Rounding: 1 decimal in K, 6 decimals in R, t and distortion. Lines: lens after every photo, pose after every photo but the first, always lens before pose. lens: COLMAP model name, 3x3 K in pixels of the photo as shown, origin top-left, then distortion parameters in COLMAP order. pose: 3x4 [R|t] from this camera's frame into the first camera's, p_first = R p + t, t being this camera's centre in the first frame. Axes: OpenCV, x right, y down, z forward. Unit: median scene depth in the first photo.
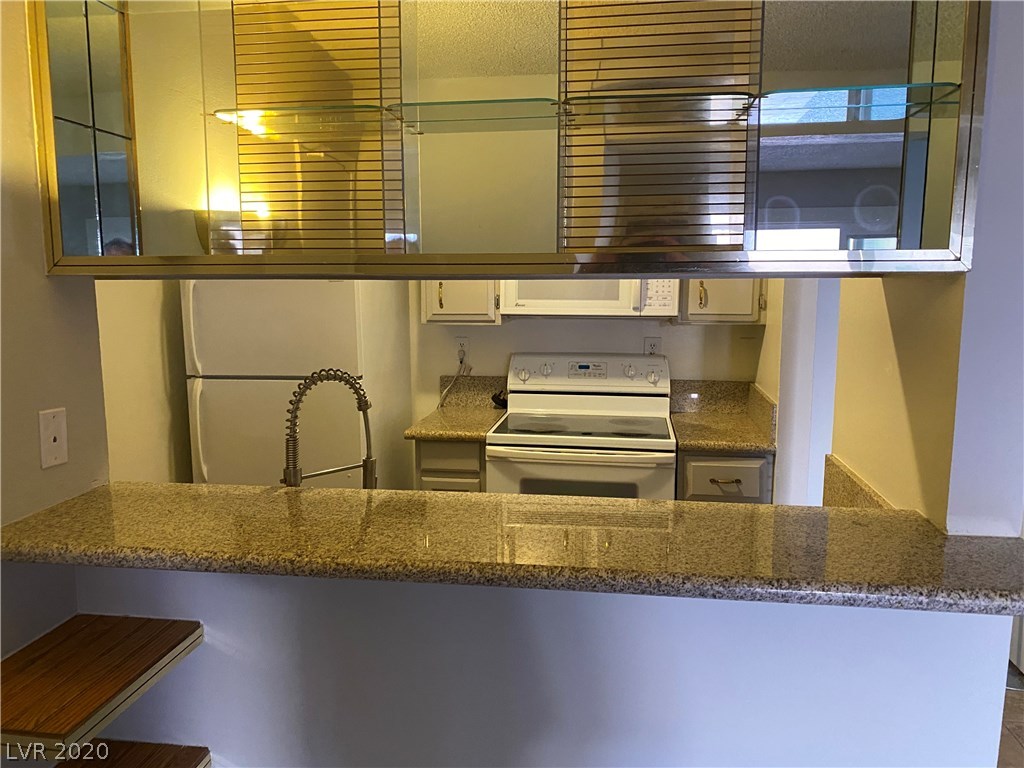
lens RADIAL K [[785.0, 0, 510.8], [0, 785.0, 389.5], [0, 0, 1]] dist [0.020302, -0.019316]
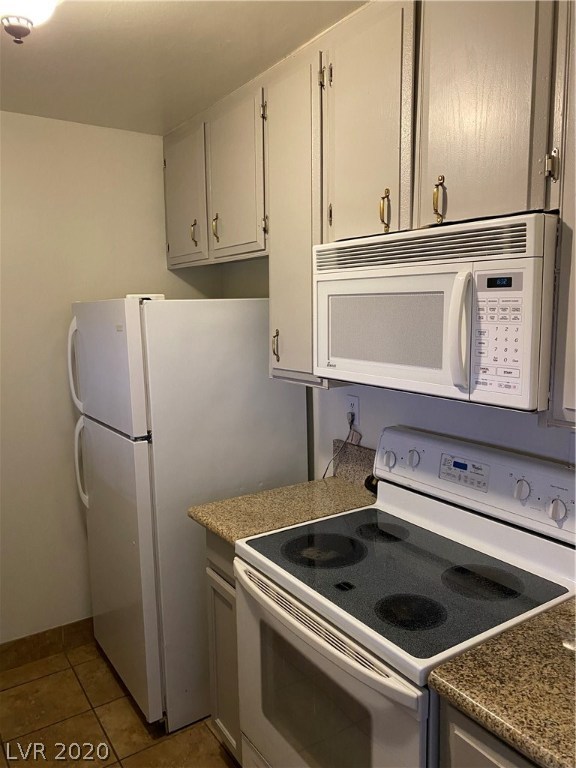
lens RADIAL K [[588.7, 0, 288.4], [0, 588.7, 382.1], [0, 0, 1]] dist [0.020302, -0.019316]
pose [[0.671389, 0.085707, -0.736133, 0.370551], [-0.085733, 0.995604, 0.037724, -0.109089], [0.736130, 0.037783, 0.675785, 0.620253]]
